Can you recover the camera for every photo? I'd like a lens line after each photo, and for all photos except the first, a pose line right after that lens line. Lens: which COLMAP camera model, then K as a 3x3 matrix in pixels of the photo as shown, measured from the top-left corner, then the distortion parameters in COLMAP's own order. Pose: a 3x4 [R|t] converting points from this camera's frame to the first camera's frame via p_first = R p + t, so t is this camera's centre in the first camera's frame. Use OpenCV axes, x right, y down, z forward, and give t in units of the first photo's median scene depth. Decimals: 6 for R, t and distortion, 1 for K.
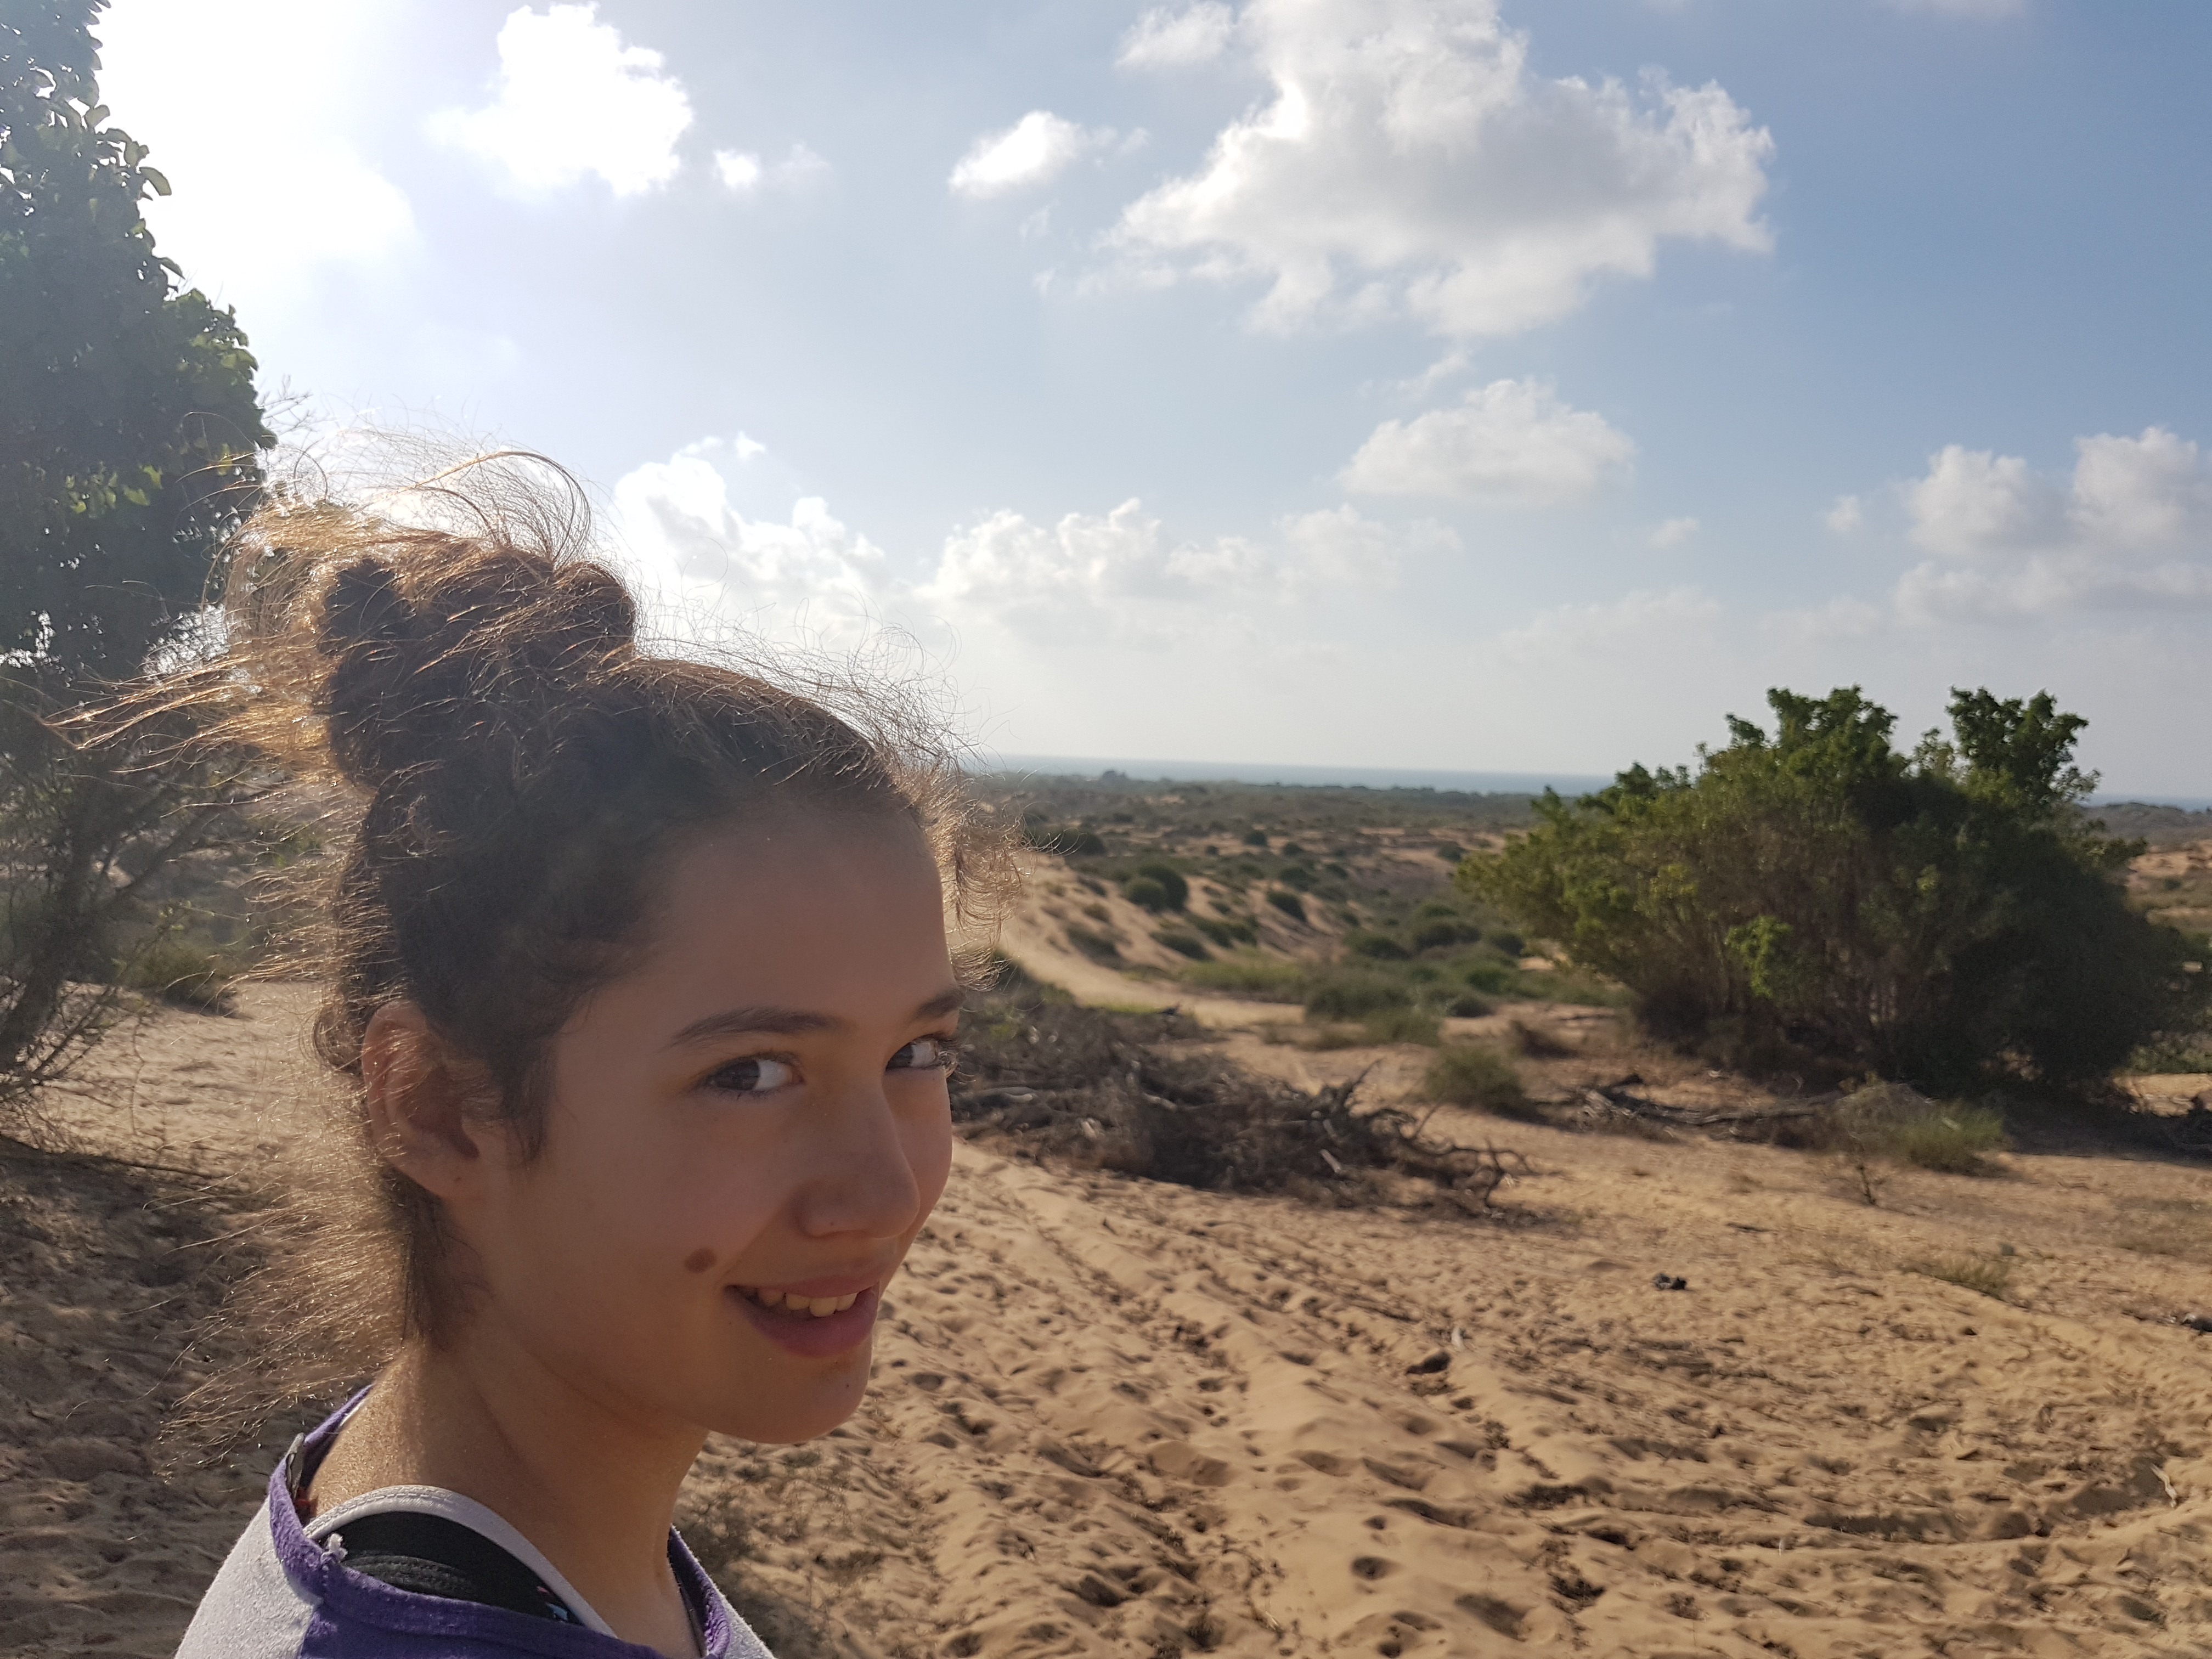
lens RADIAL K [[1818.3, 0, 1094.8], [0, 1818.3, 844.3], [0, 0, 1]] dist [0.220878, -0.466702]
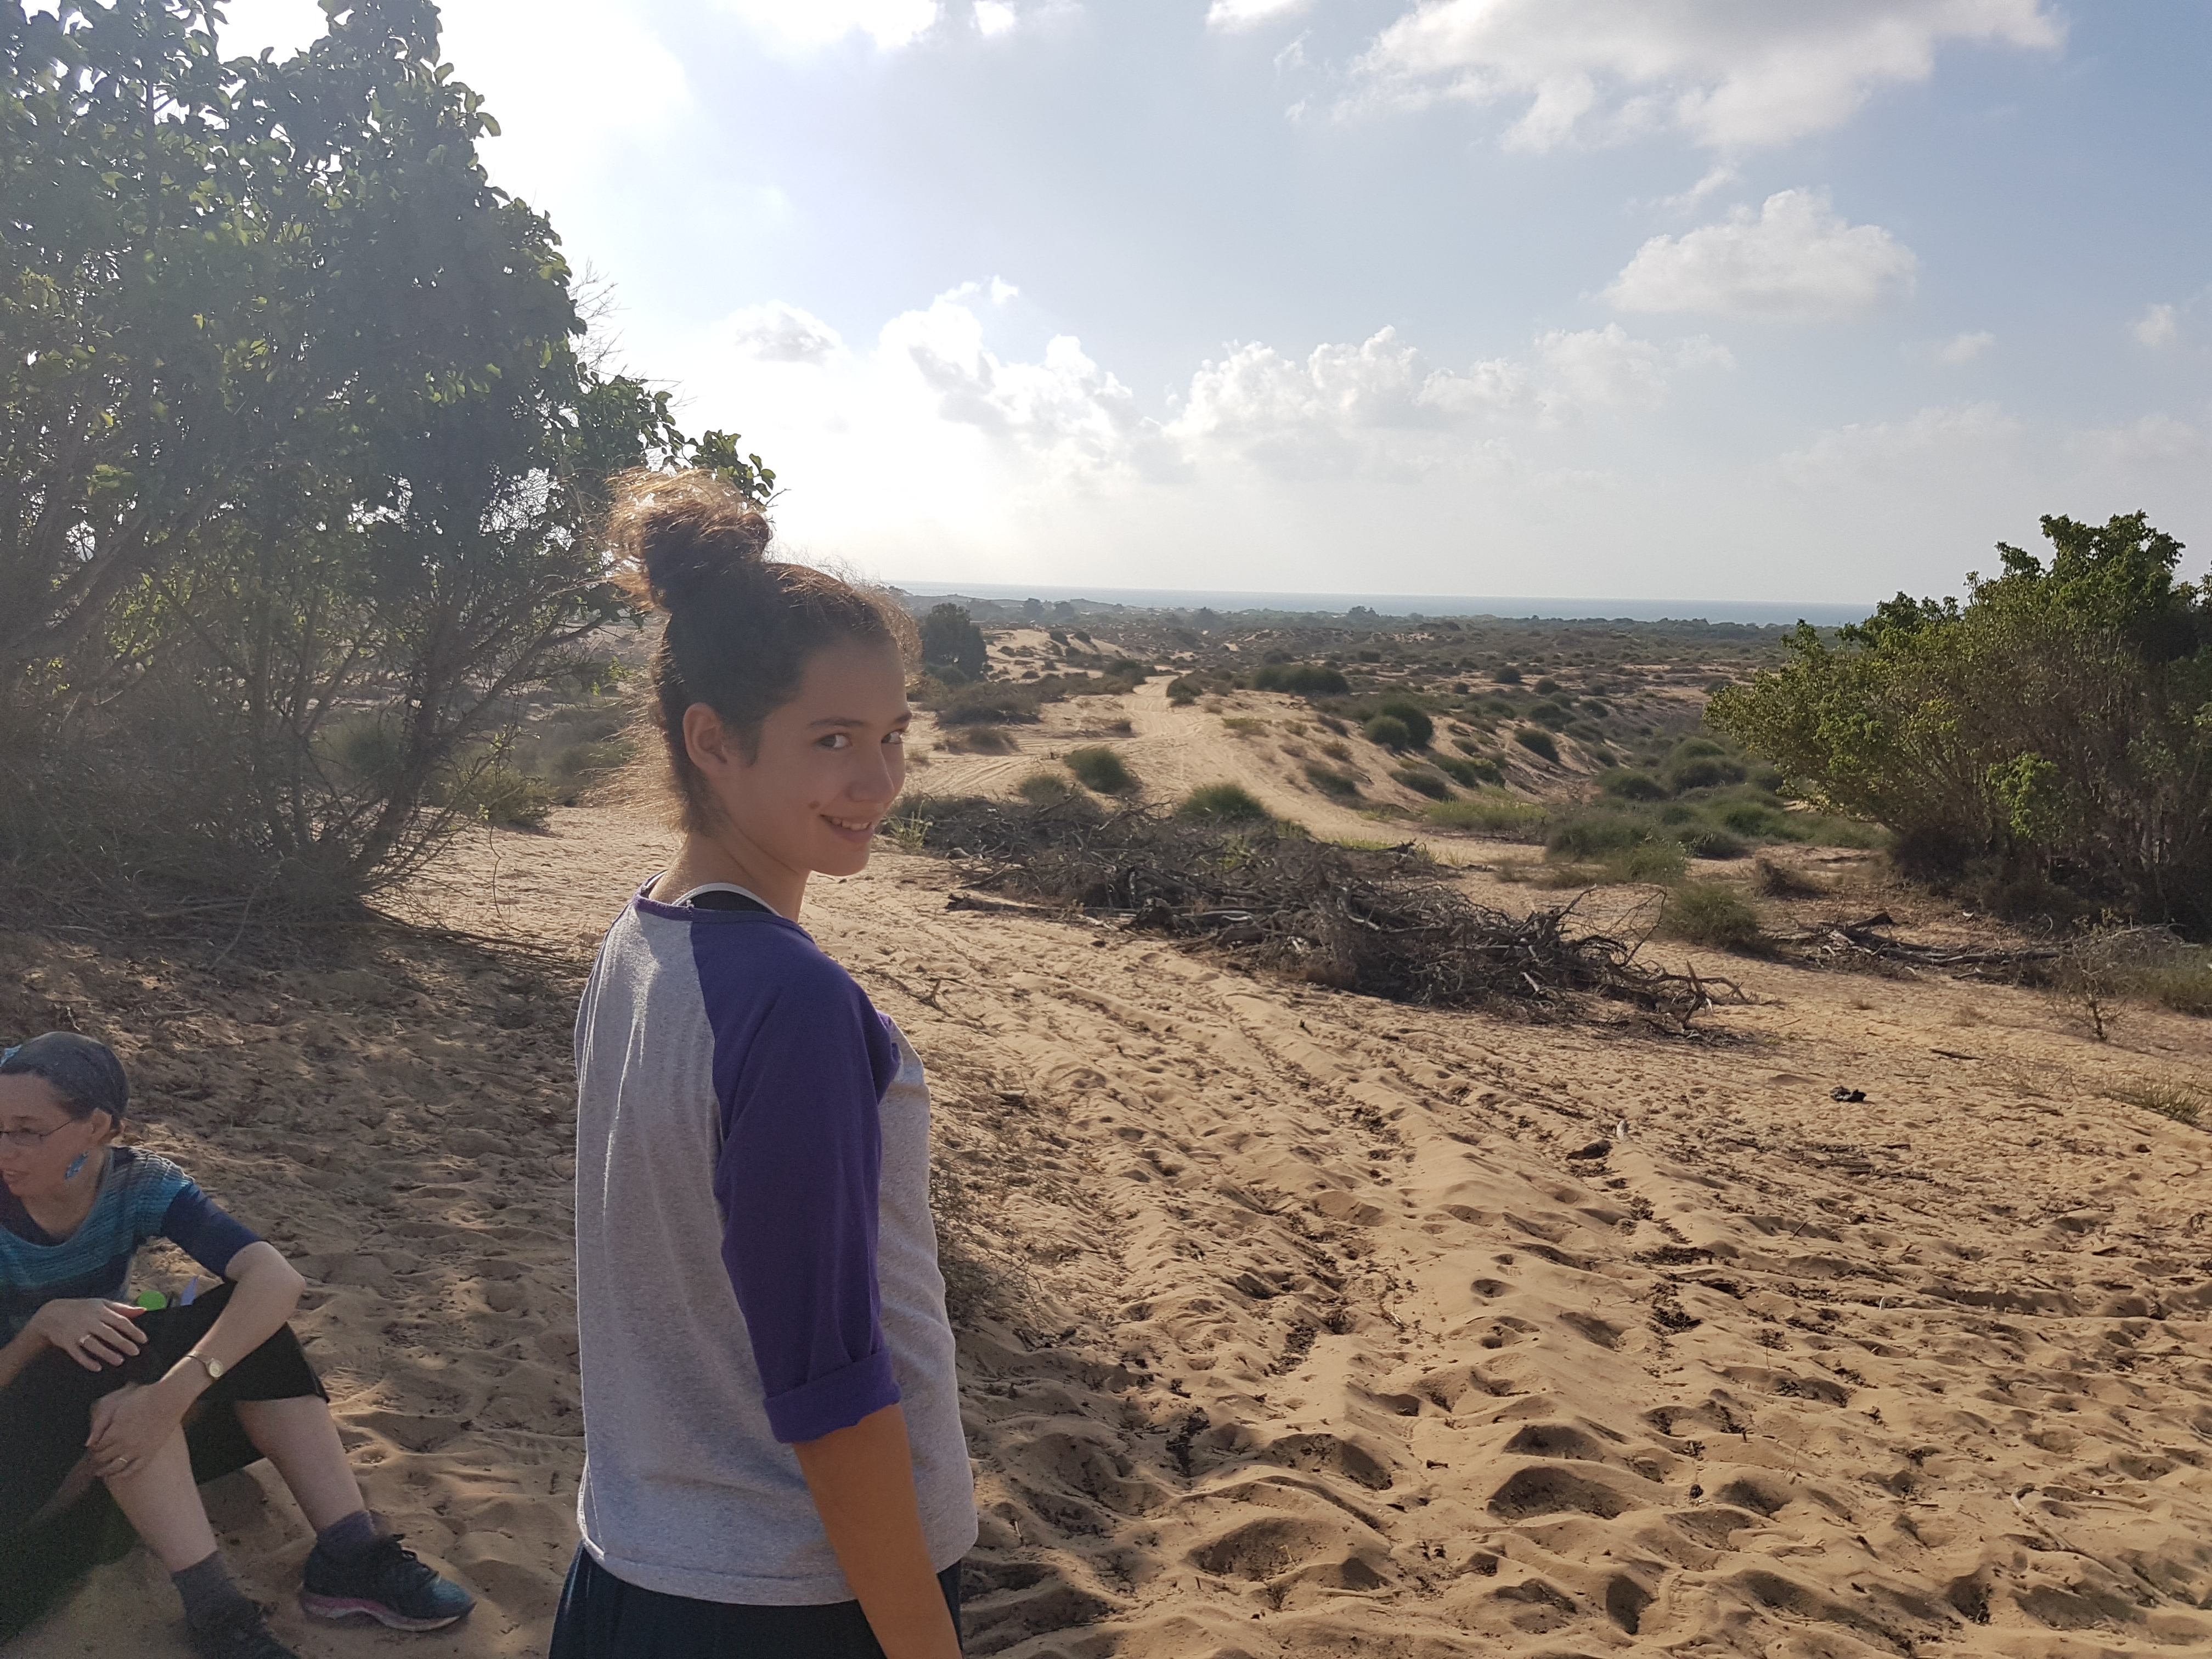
lens RADIAL K [[1892.1, 0, 1052.3], [0, 1892.1, 817.9], [0, 0, 1]] dist [0.276199, -0.530775]
pose [[0.986362, 0.011592, -0.164183, 0.044067], [-0.000152, 0.997581, 0.069517, 0.002479], [0.164592, -0.068544, 0.983977, -0.147276]]
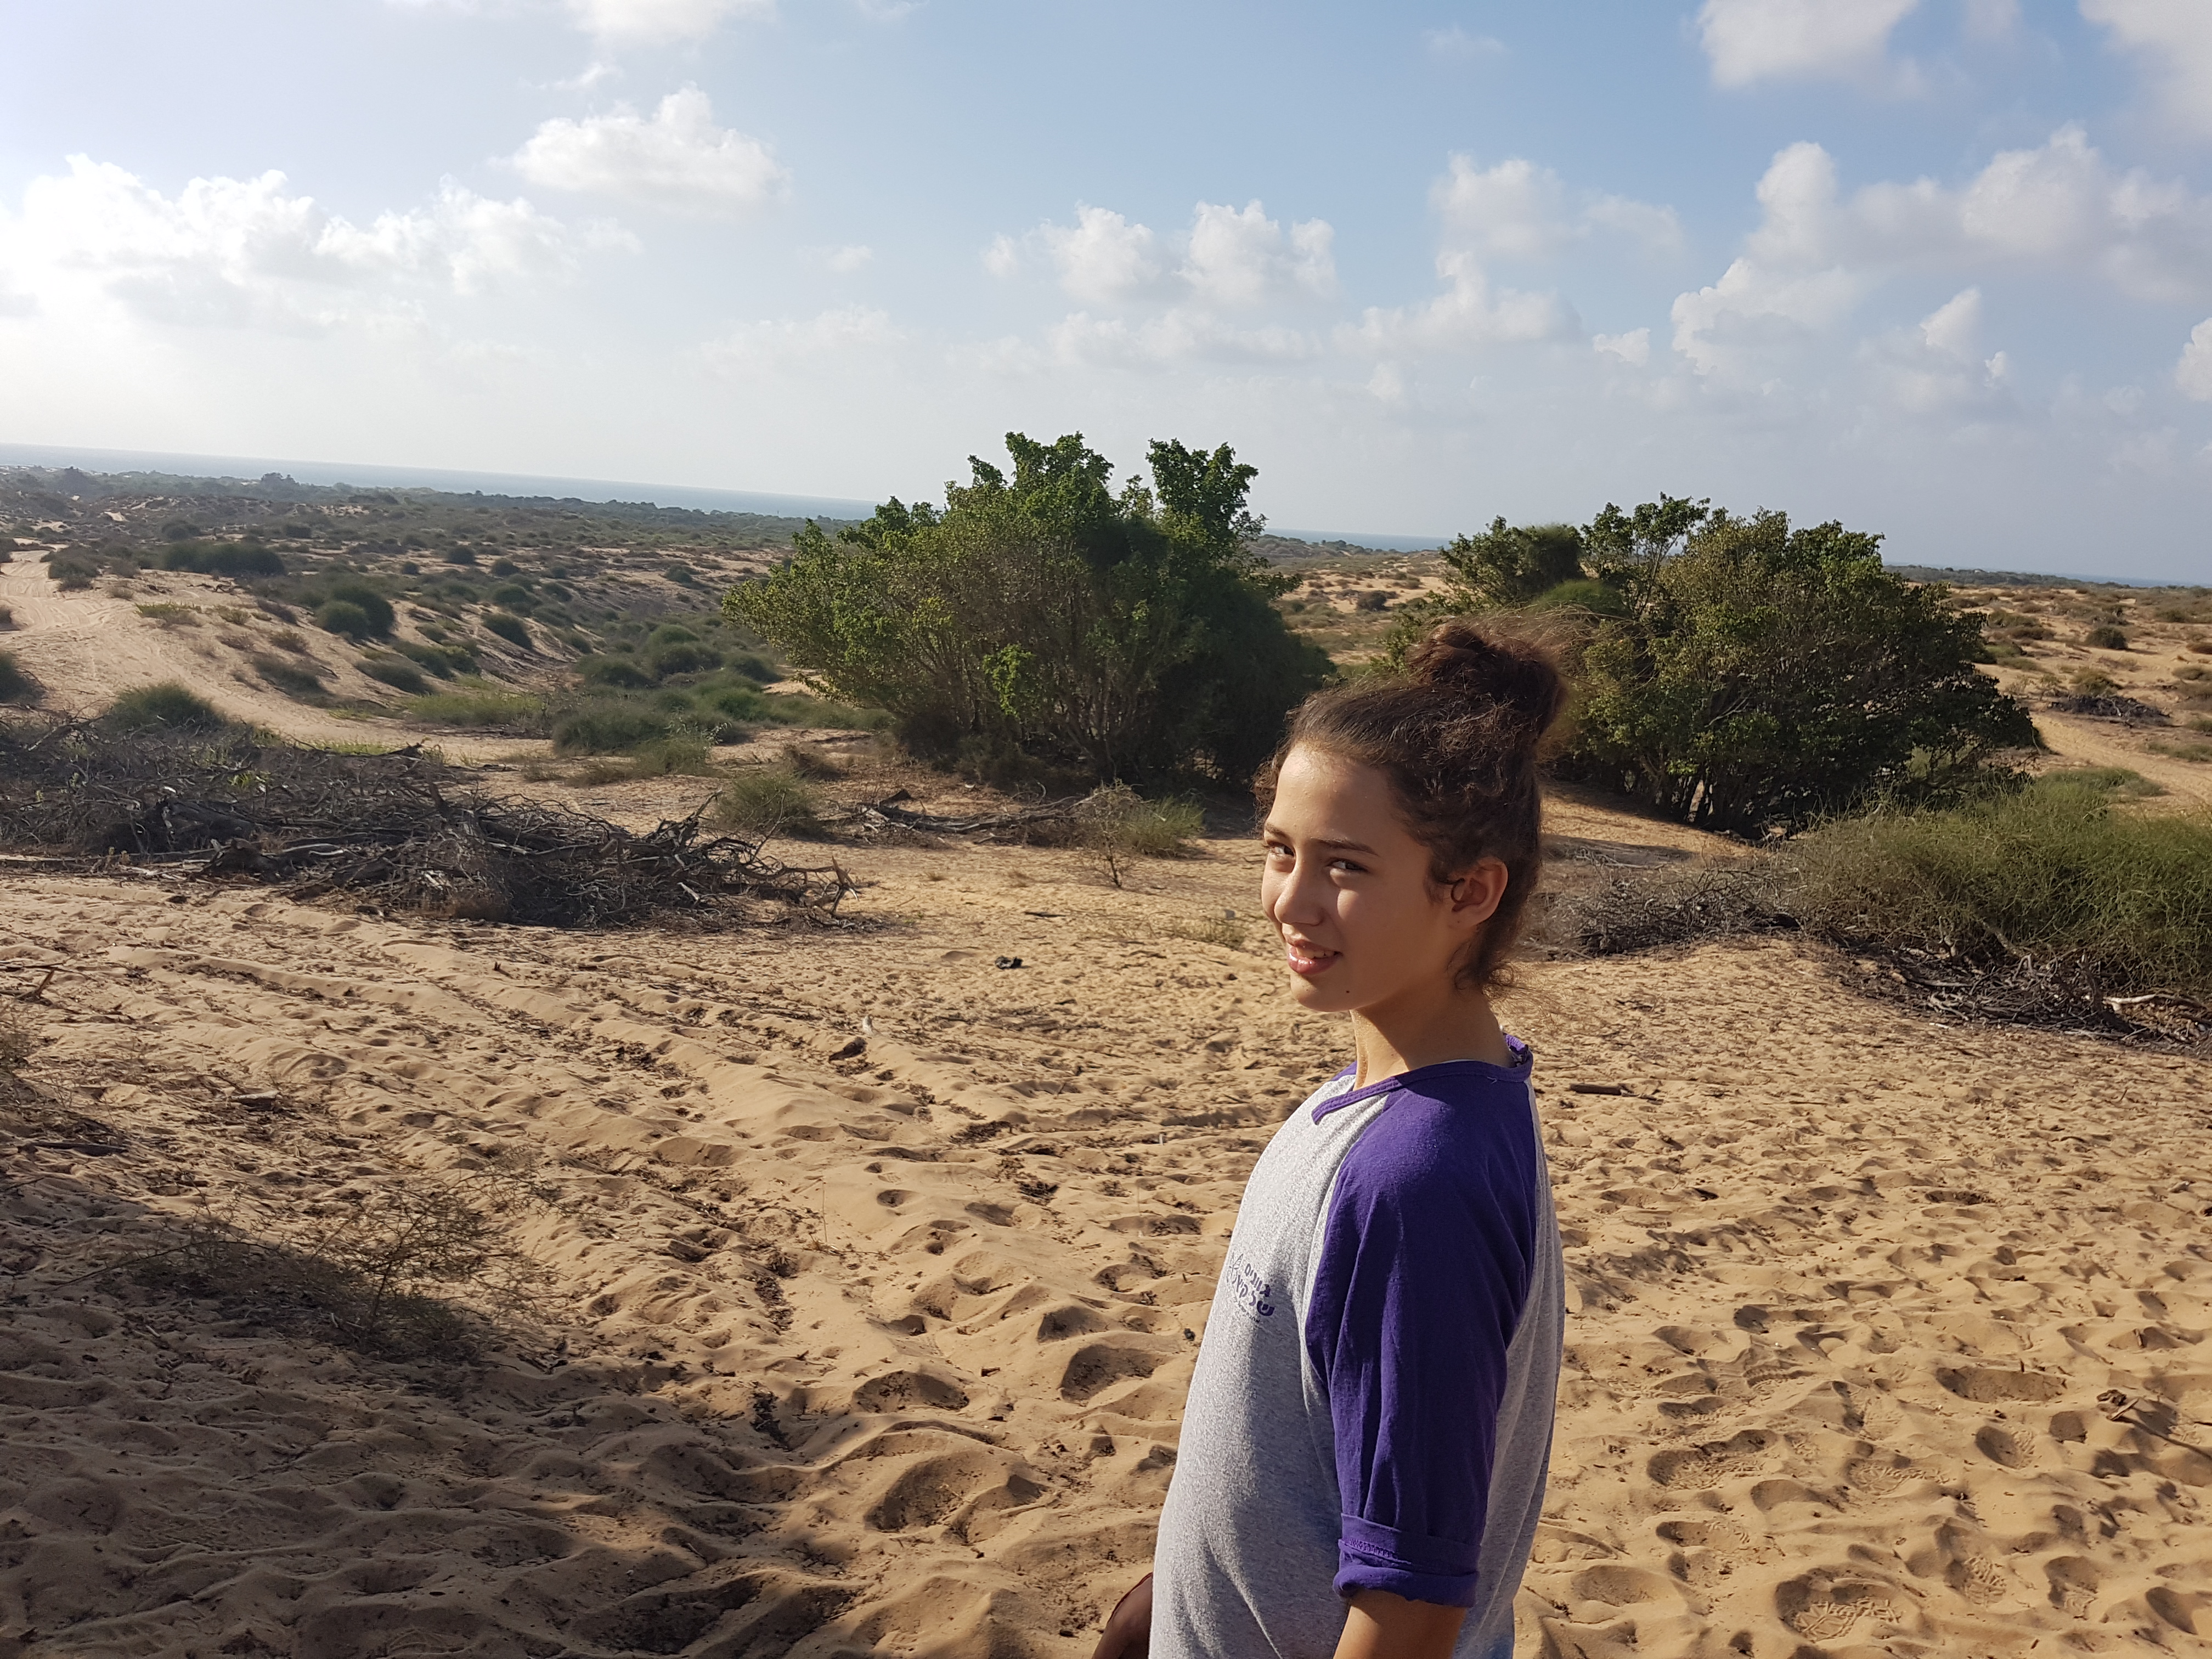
lens RADIAL K [[1910.8, 0, 1169.7], [0, 1910.8, 827.7], [0, 0, 1]] dist [0.380270, -0.951346]
pose [[0.883287, -0.061228, 0.464818, -0.171227], [-0.006042, 0.989866, 0.141873, -0.028855], [-0.468794, -0.128123, 0.873966, -0.127098]]
